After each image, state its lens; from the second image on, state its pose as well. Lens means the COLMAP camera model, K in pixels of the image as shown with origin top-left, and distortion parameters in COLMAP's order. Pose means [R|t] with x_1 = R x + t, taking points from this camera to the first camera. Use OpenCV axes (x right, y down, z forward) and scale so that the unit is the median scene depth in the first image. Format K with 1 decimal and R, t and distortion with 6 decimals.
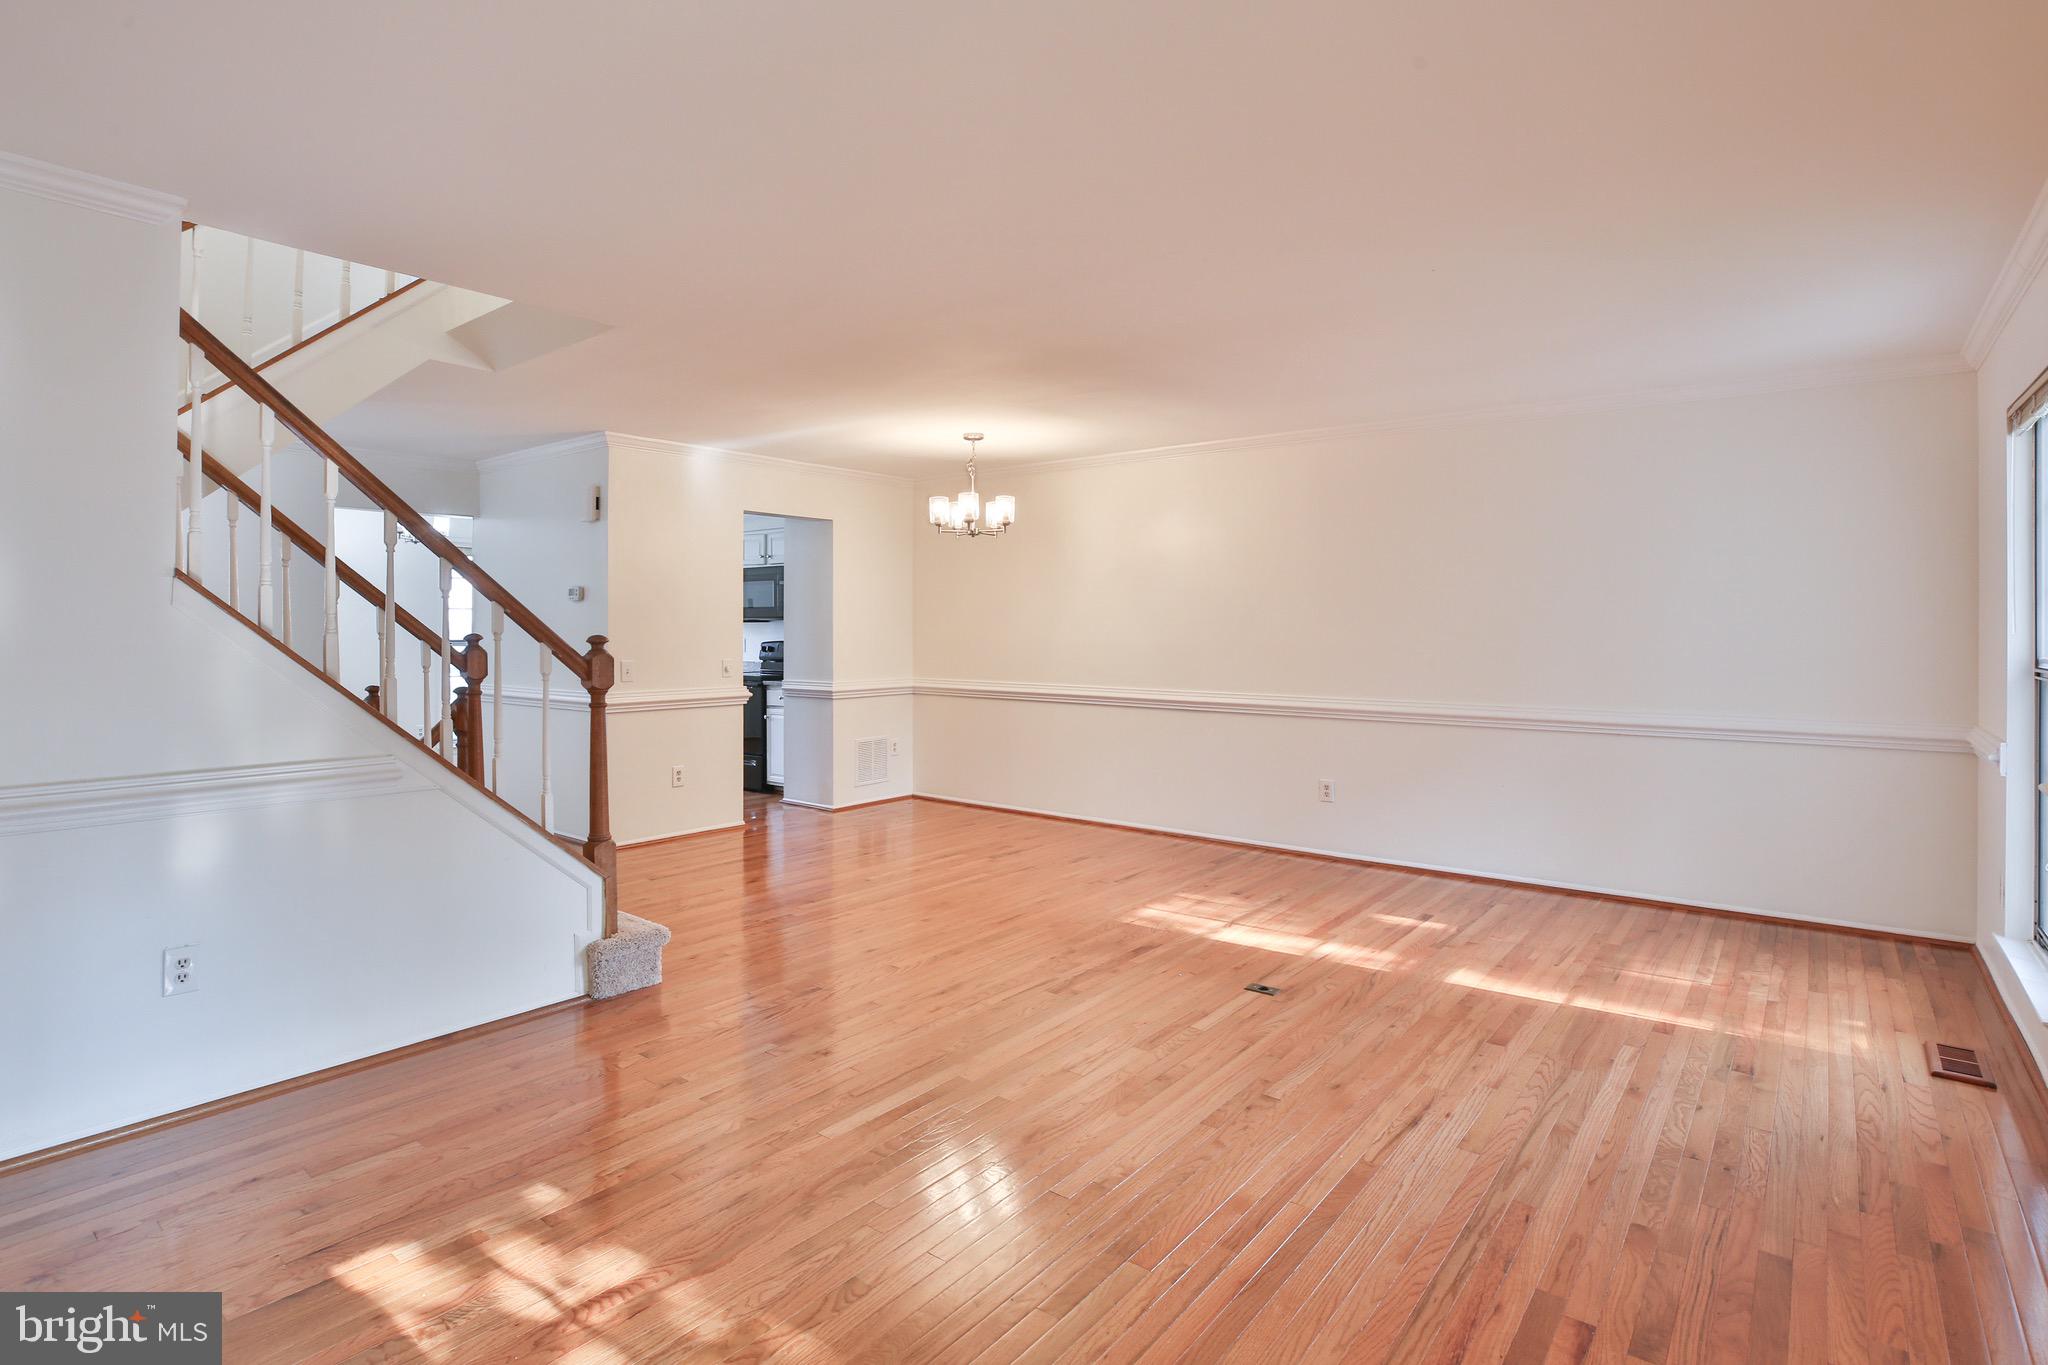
lens RADIAL K [[1008.5, 0, 1026.6], [0, 1008.5, 641.7], [0, 0, 1]] dist [-0.035767, 0.000334]
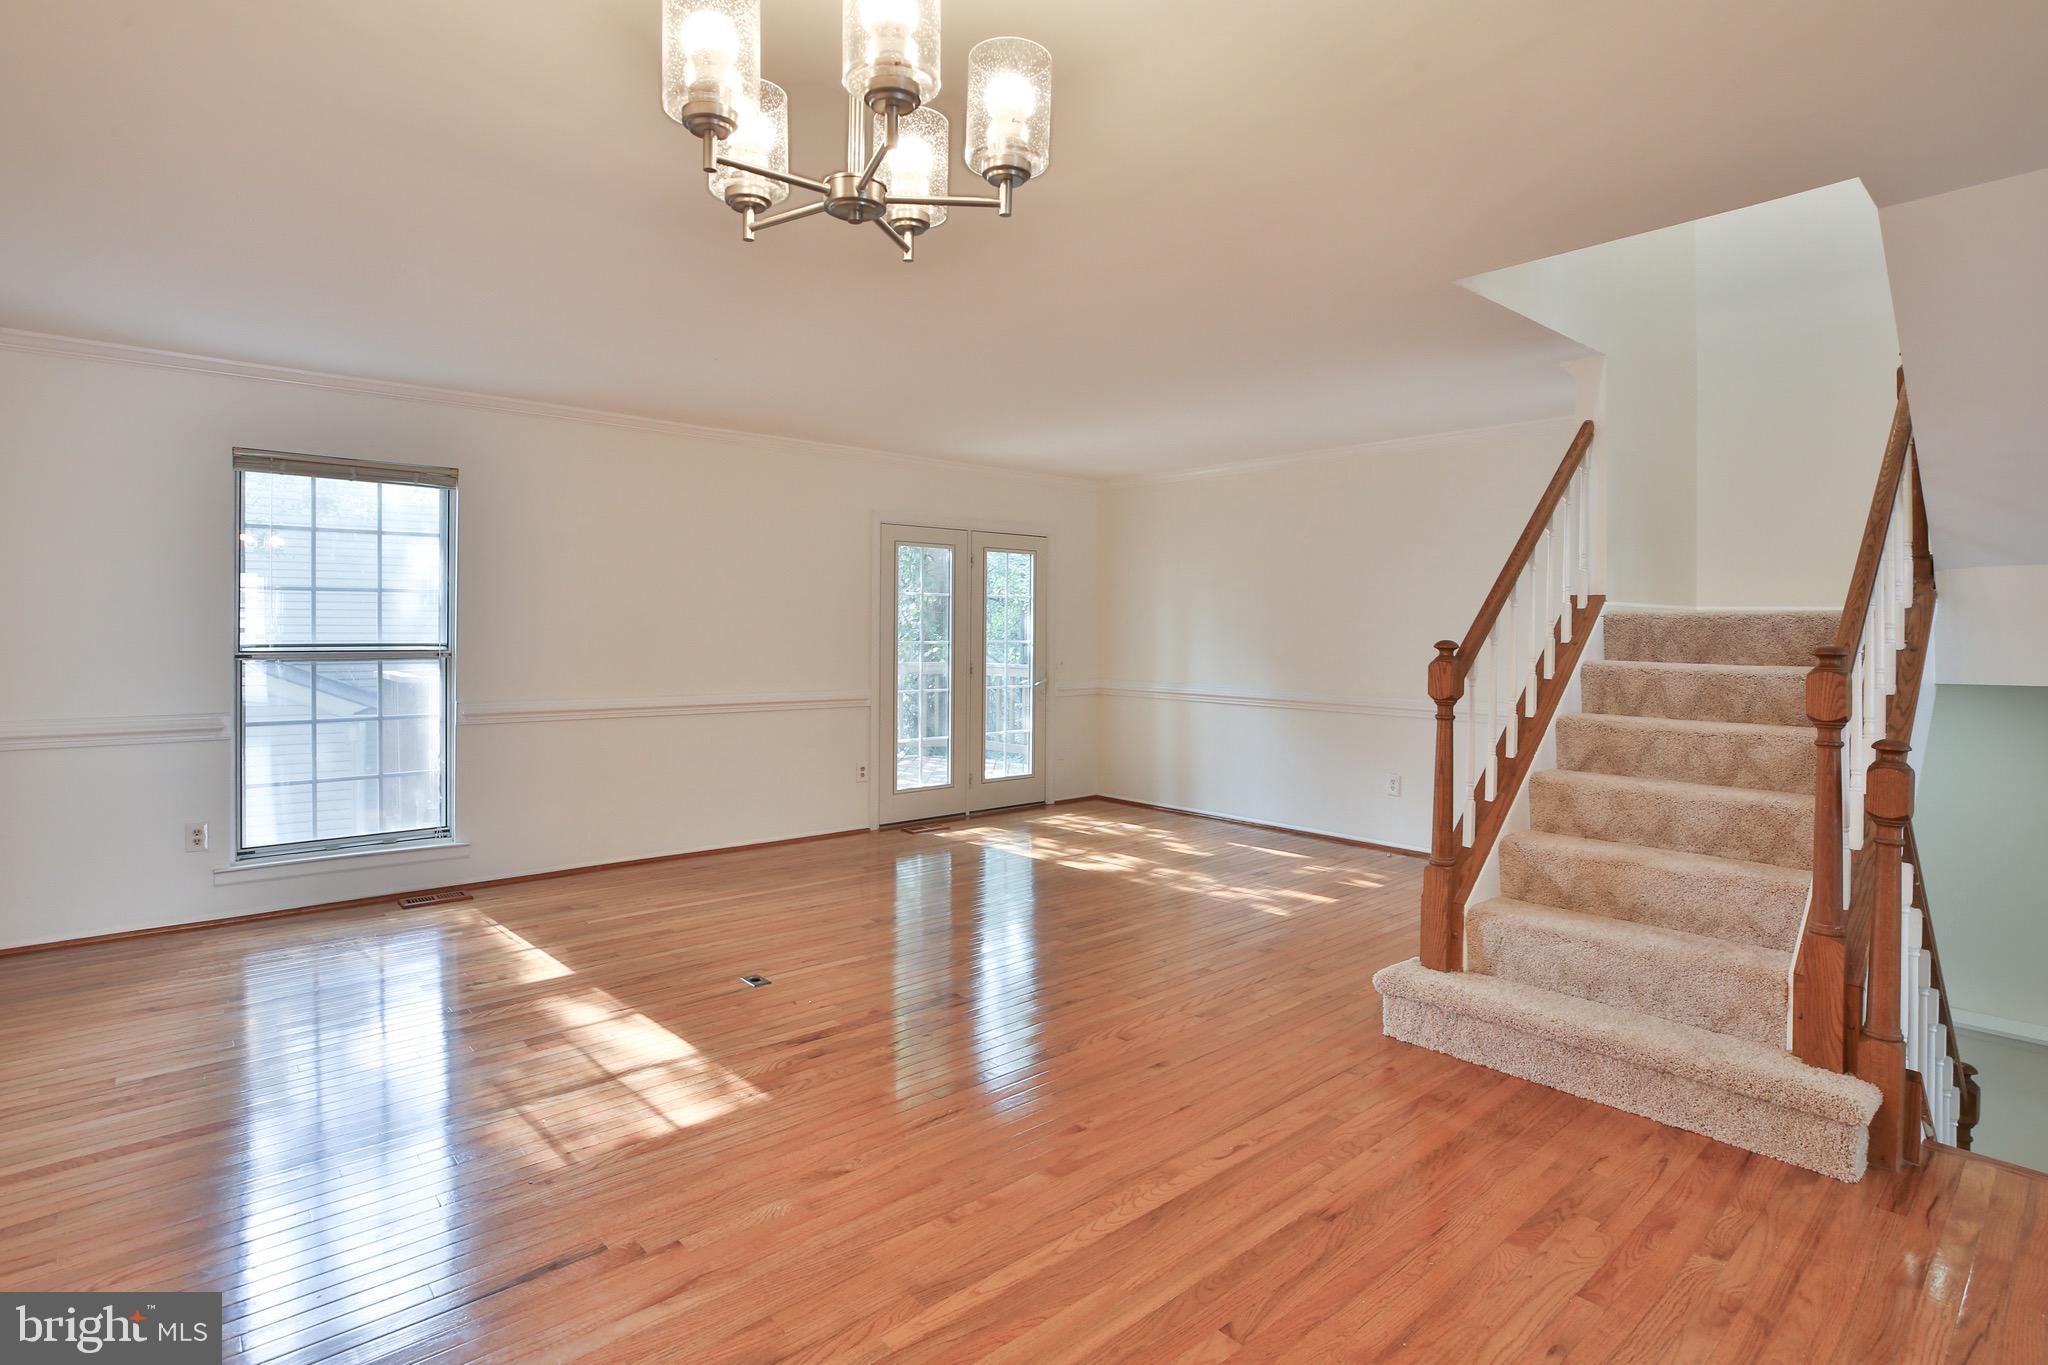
lens RADIAL K [[1009.4, 0, 1007.3], [0, 1009.4, 627.9], [0, 0, 1]] dist [-0.027758, 0.000724]
pose [[-0.982036, -0.000981, 0.188691, -0.253337], [0.001381, 0.999922, 0.012385, -0.031144], [-0.188688, 0.012423, -0.981958, 2.365288]]
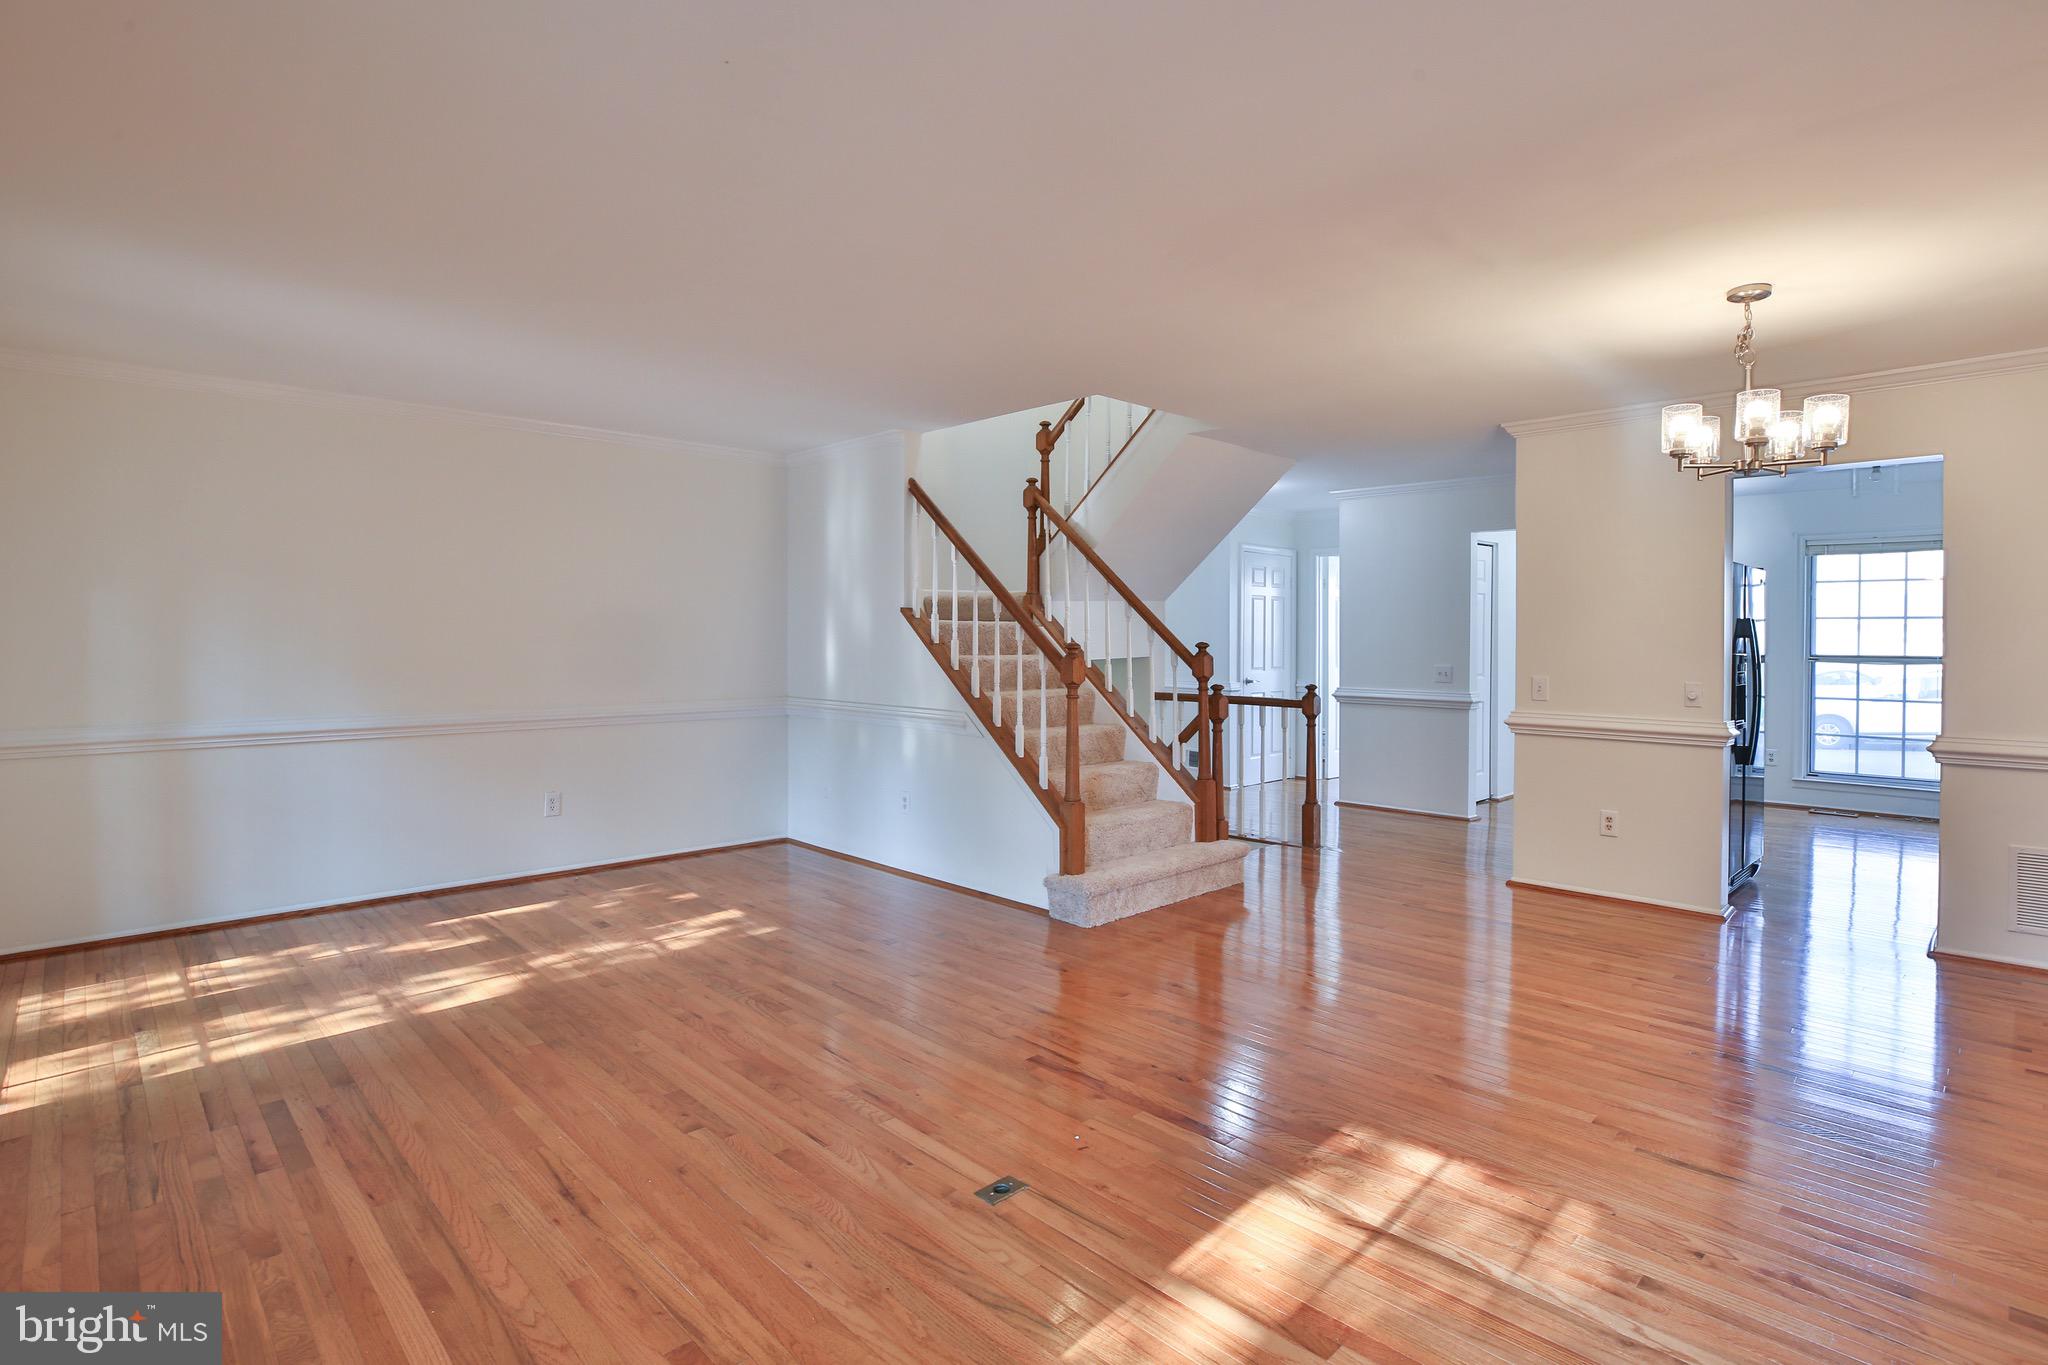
lens RADIAL K [[1009.4, 0, 1007.3], [0, 1009.4, 627.9], [0, 0, 1]] dist [-0.027758, 0.000724]
pose [[-0.133221, -0.011645, -0.991018, 1.066167], [-0.017910, 0.999796, -0.009340, -0.013171], [0.990925, 0.016505, -0.133402, 1.311821]]
